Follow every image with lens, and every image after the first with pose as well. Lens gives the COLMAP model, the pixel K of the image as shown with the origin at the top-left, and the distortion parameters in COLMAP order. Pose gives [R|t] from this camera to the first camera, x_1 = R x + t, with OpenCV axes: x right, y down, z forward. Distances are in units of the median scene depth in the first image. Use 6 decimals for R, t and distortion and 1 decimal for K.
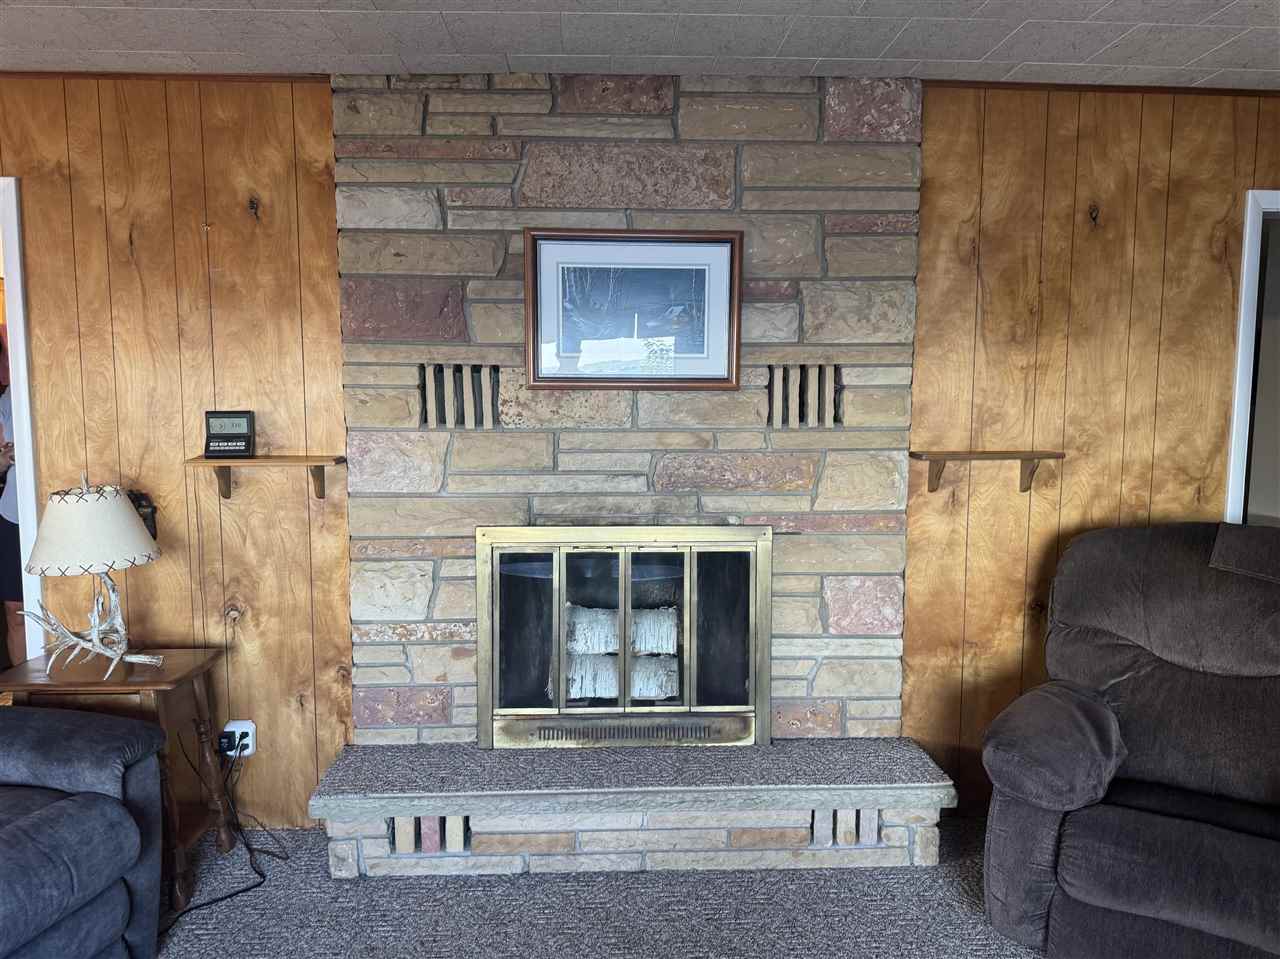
lens RADIAL K [[892.0, 0, 640.0], [0, 892.0, 479.5], [0, 0, 1]] dist [0.065503, -0.065564]
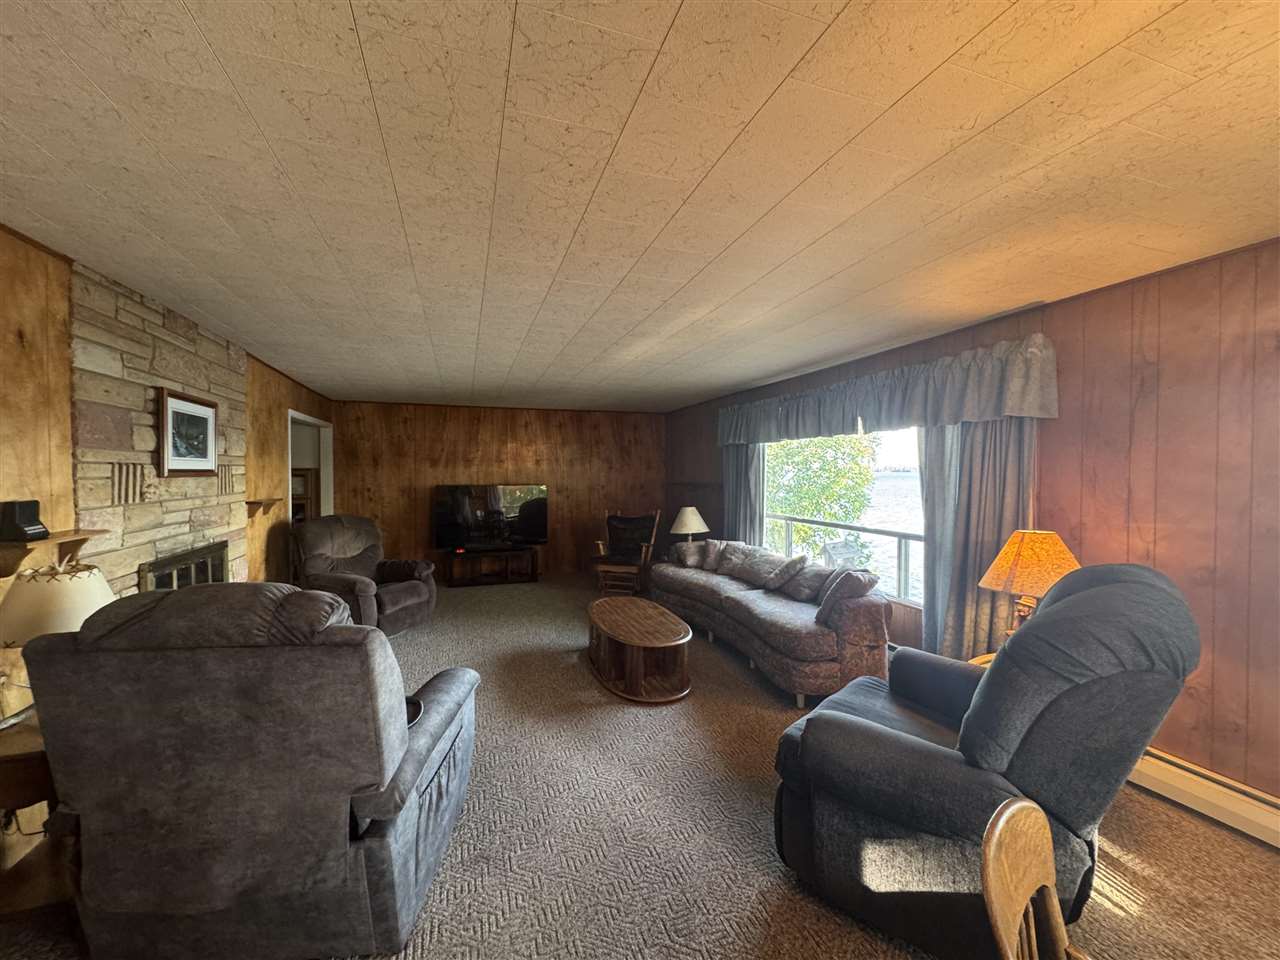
lens RADIAL K [[509.9, 0, 640.0], [0, 509.9, 480.0], [0, 0, 1]] dist [-0.004216, 0.000289]
pose [[-0.292162, -0.019755, 0.956165, -1.335455], [0.087386, 0.995053, 0.047260, -0.063048], [-0.952368, 0.097363, -0.288990, 0.405119]]
